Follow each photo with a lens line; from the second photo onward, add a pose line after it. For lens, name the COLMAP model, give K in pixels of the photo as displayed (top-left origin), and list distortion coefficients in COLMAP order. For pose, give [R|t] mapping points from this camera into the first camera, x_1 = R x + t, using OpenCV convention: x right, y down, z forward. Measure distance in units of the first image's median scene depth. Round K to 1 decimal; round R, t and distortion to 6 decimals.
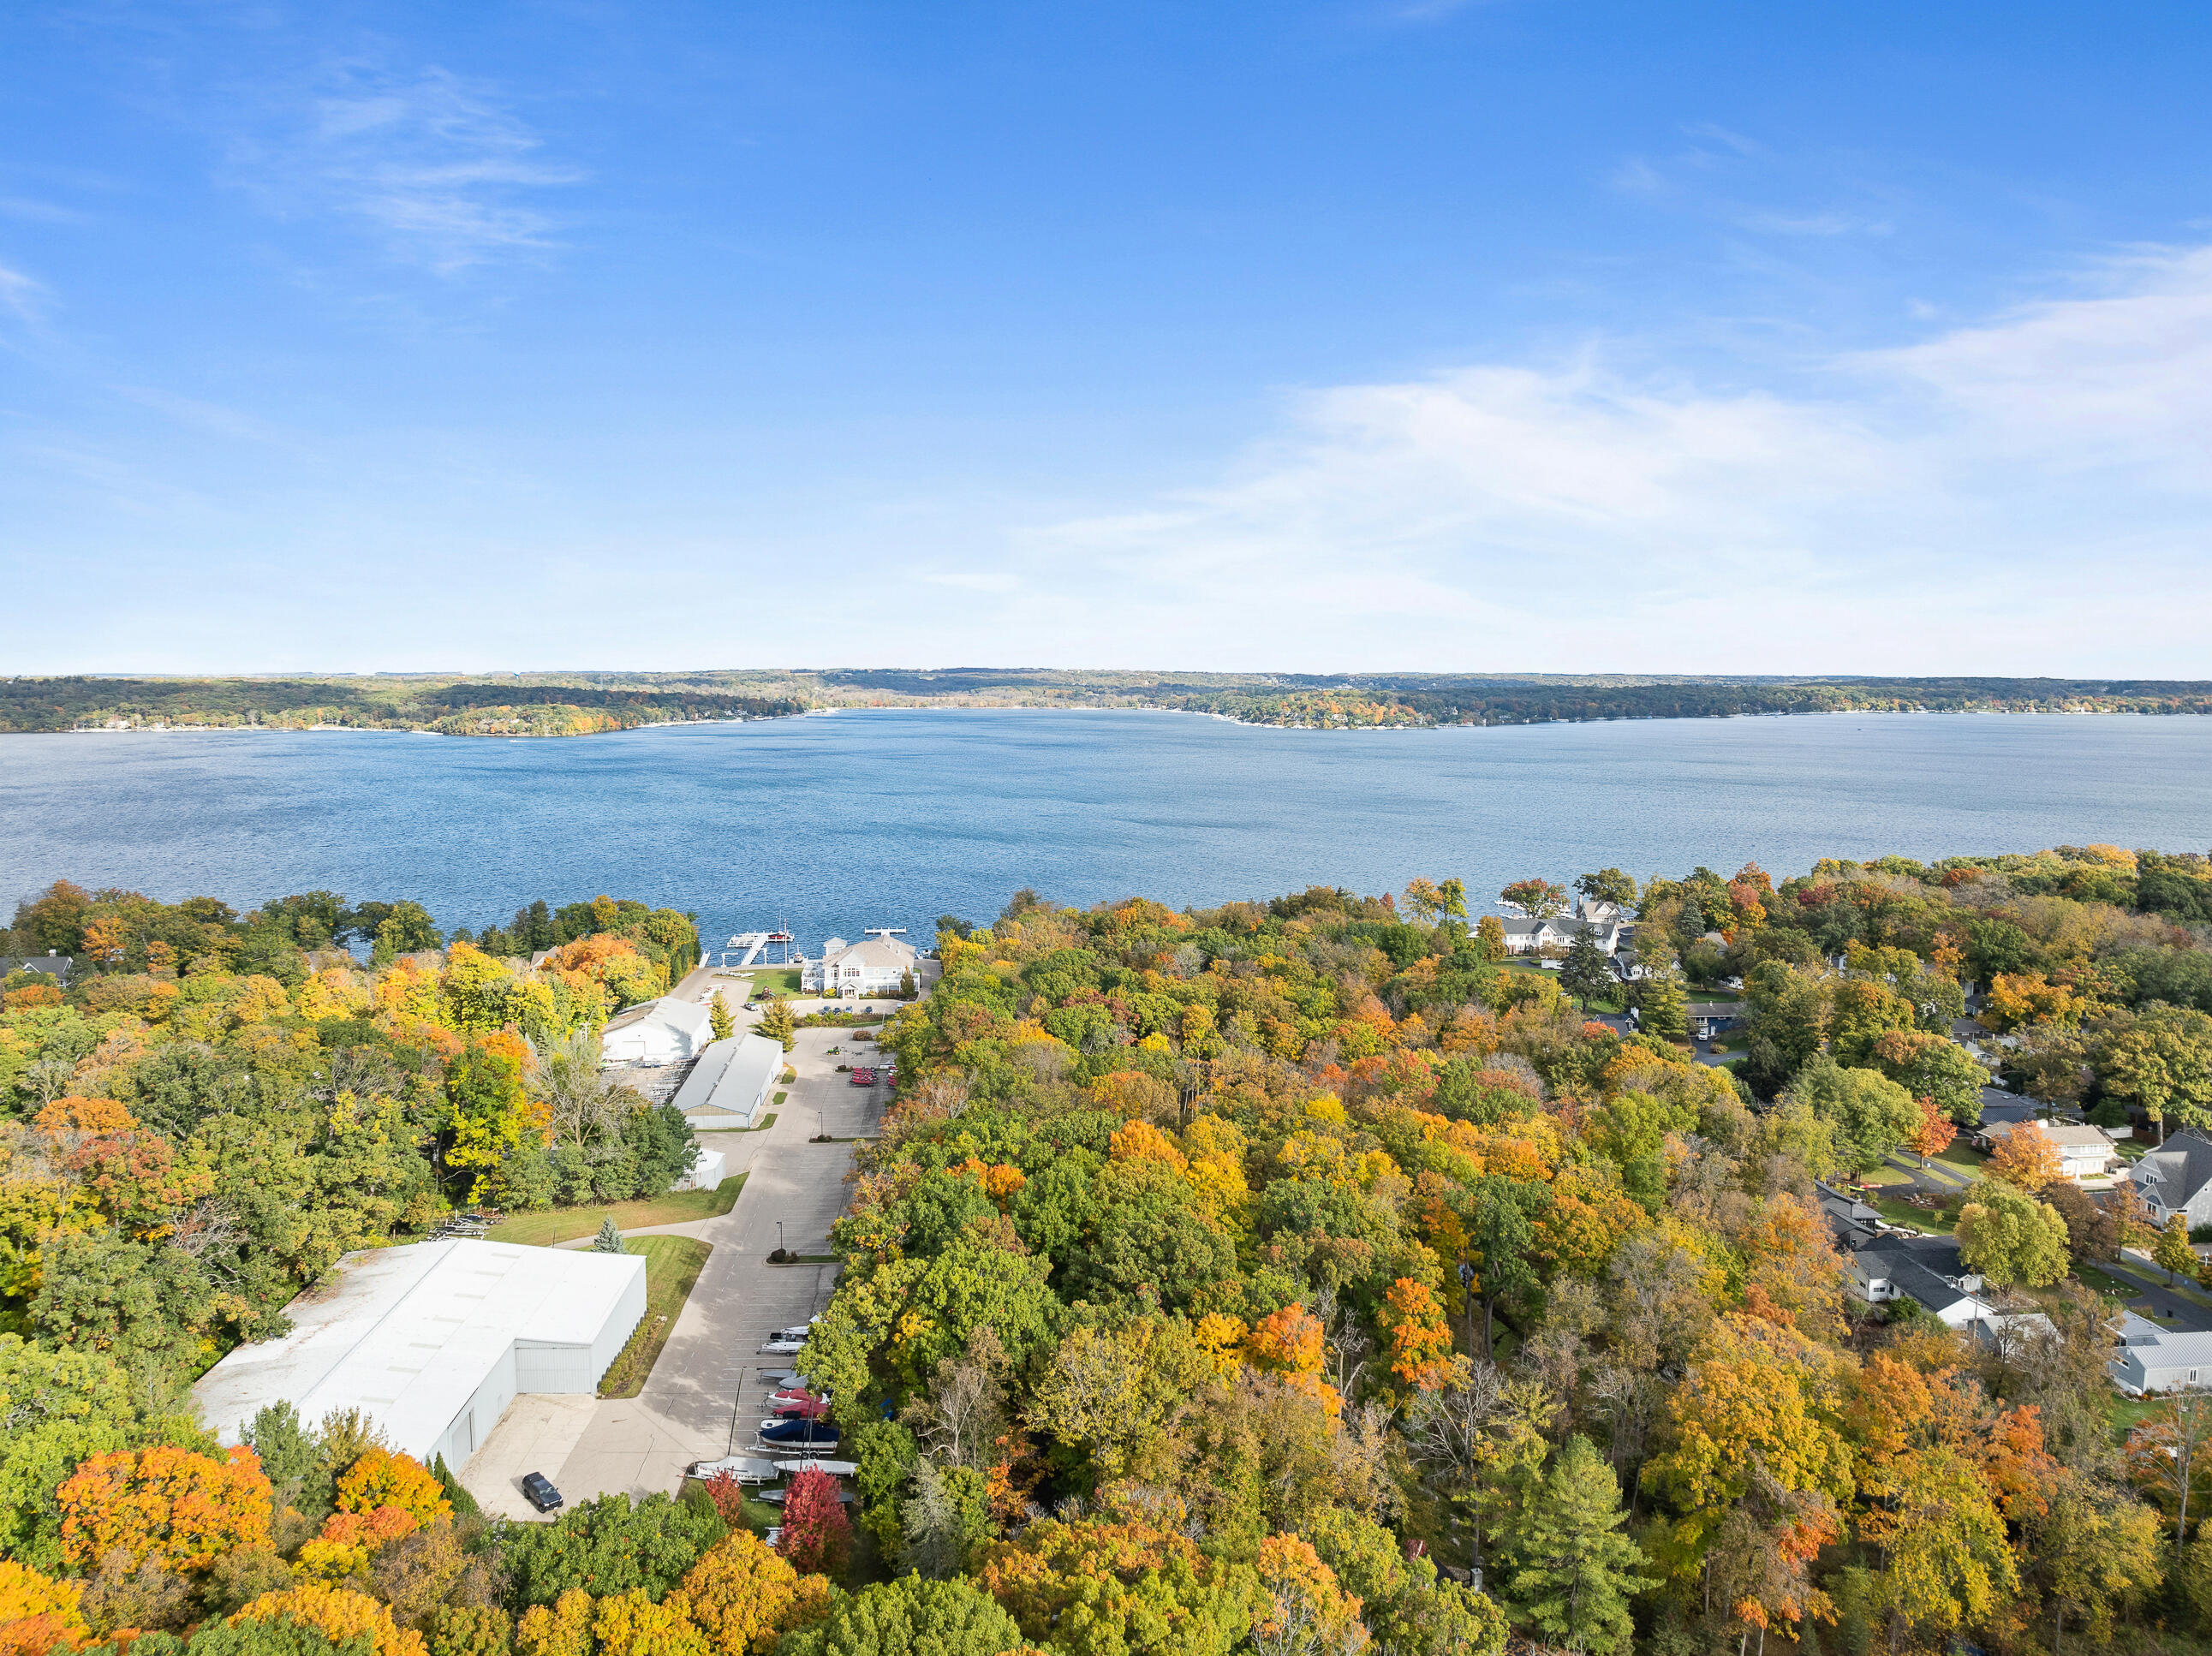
lens RADIAL K [[1591.5, 0, 1106.0], [0, 1591.5, 828.0], [0, 0, 1]] dist [-0.001737, -0.041770]
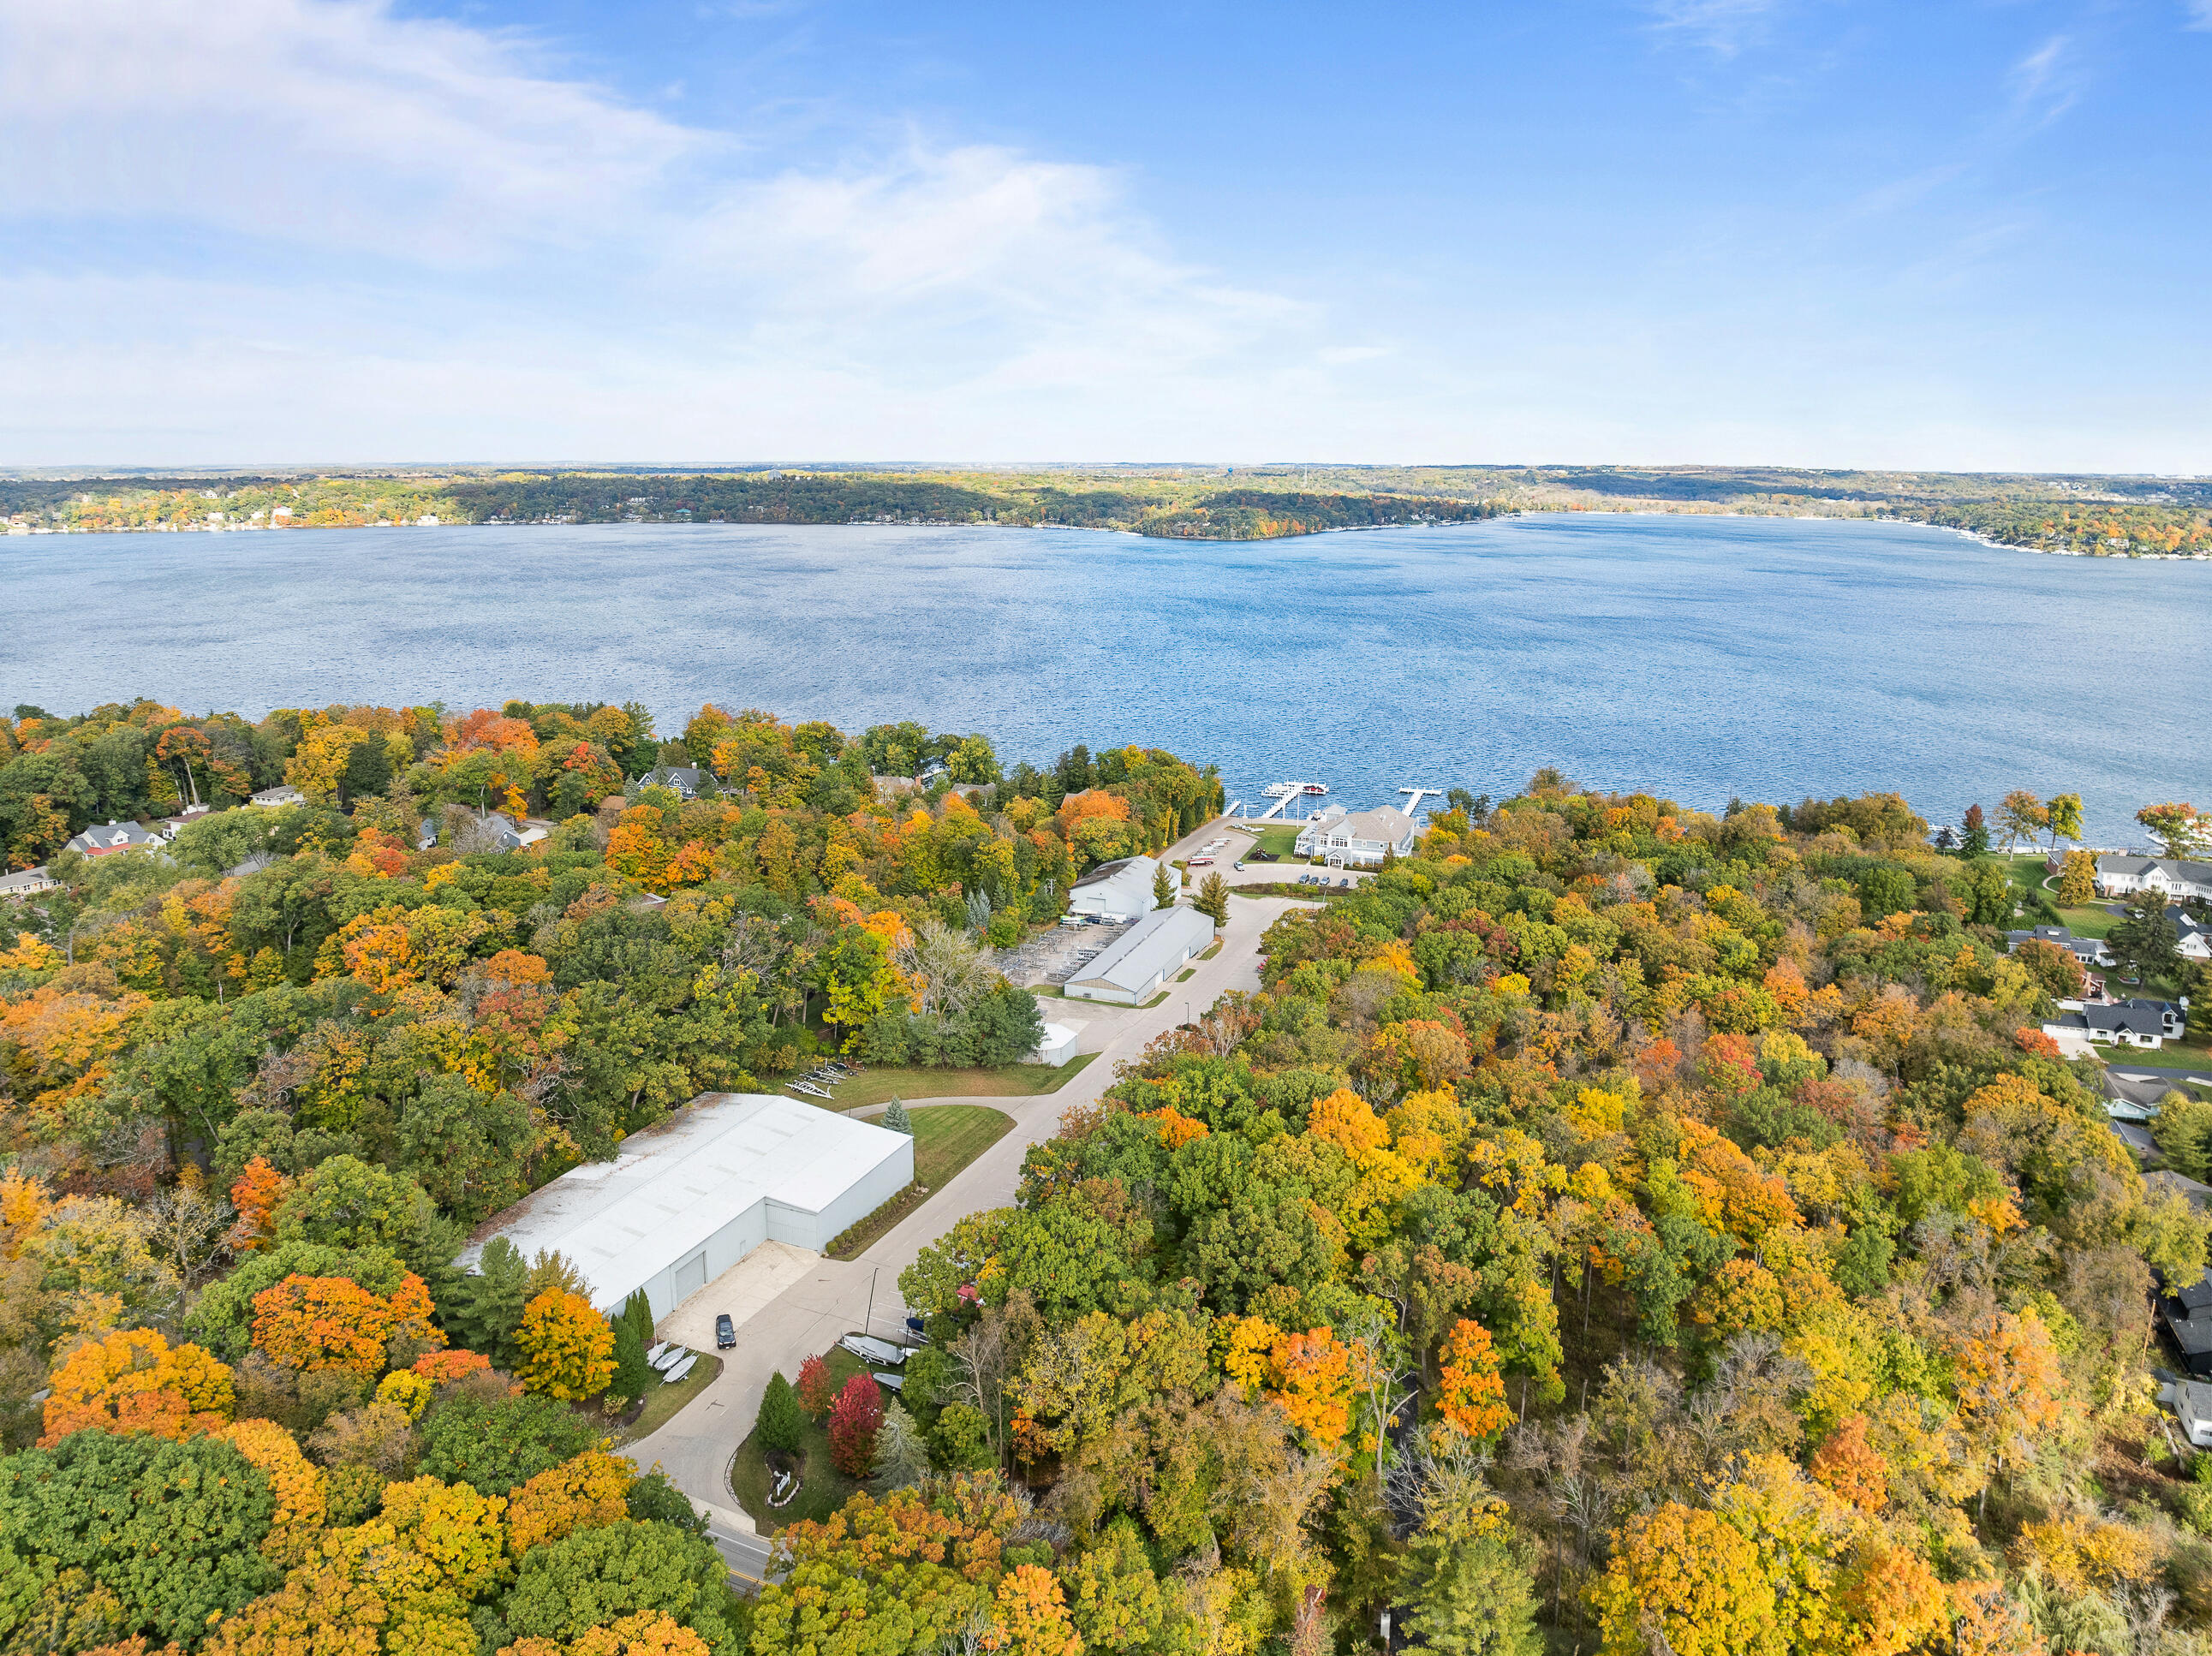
lens RADIAL K [[1591.5, 0, 1106.0], [0, 1591.5, 828.0], [0, 0, 1]] dist [-0.001737, -0.041770]
pose [[0.900628, 0.102802, -0.422257, 0.136247], [-0.046421, 0.988817, 0.141725, -0.056563], [0.432104, -0.108040, 0.895329, 0.014811]]
